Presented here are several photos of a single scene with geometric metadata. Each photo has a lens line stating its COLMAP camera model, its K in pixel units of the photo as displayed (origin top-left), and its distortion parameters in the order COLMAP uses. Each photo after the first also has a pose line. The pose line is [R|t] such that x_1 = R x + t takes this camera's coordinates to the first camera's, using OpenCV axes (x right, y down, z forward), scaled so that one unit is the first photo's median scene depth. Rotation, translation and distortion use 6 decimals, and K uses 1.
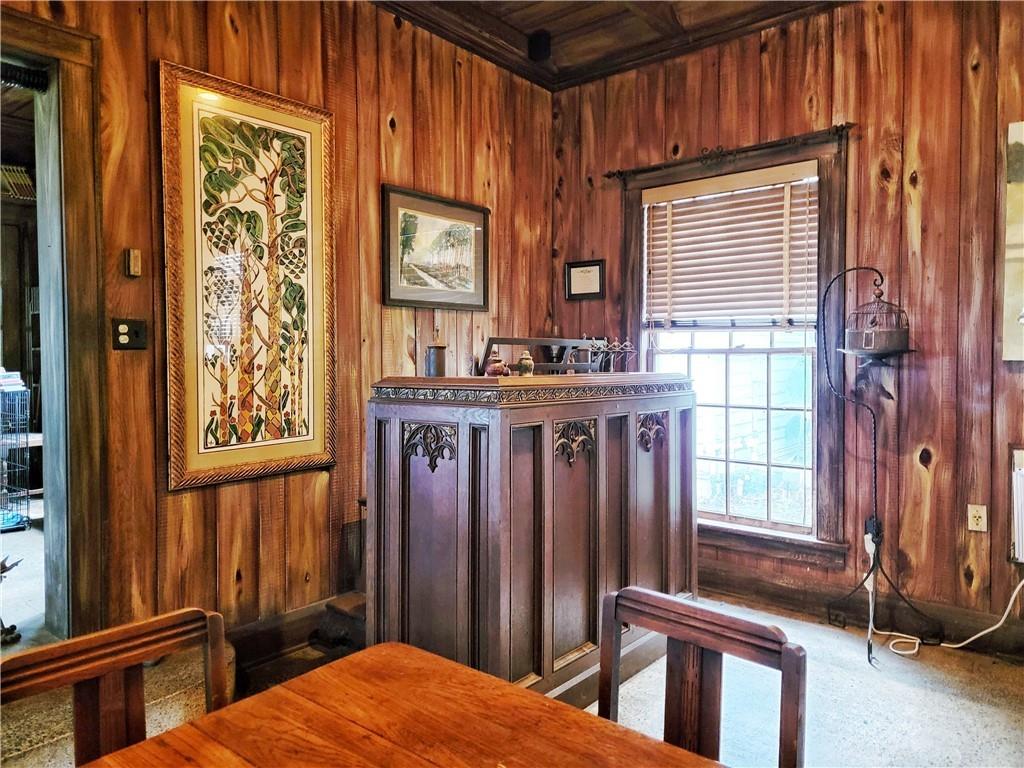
lens RADIAL K [[713.0, 0, 507.3], [0, 713.0, 368.3], [0, 0, 1]] dist [0.093933, -0.075022]
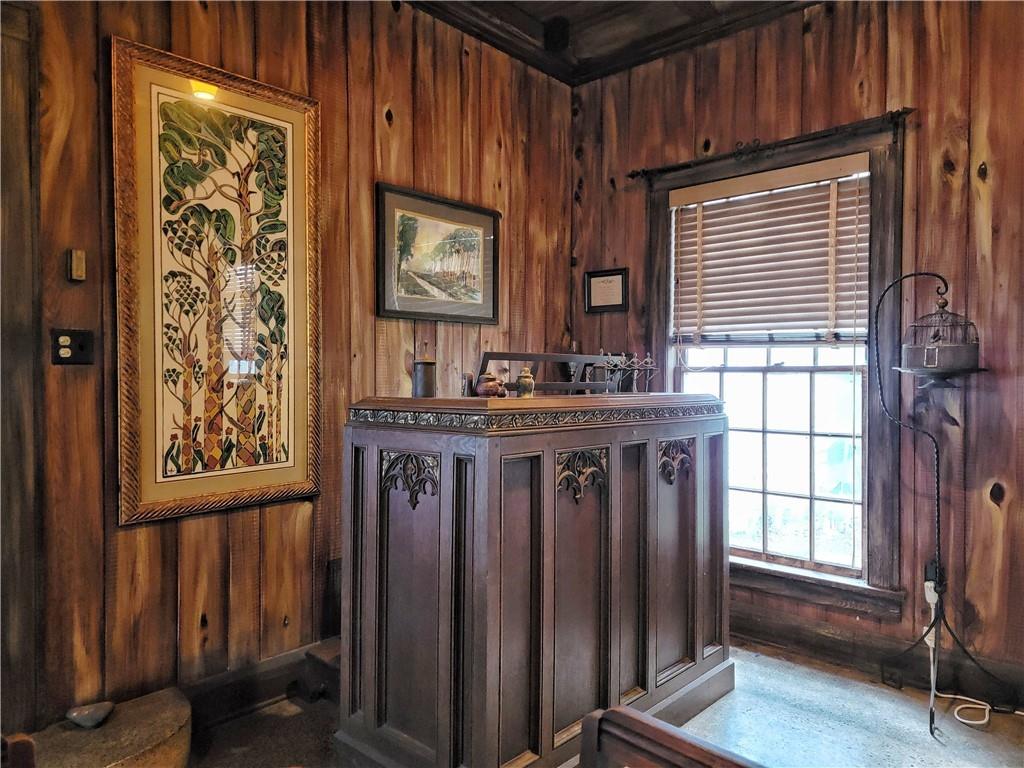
lens RADIAL K [[707.6, 0, 513.5], [0, 707.6, 380.8], [0, 0, 1]] dist [0.089106, -0.071849]
pose [[0.999120, 0.004655, -0.041689, 0.037735], [-0.004945, 0.999964, -0.006855, -0.002267], [0.041655, 0.007055, 0.999107, 0.119159]]
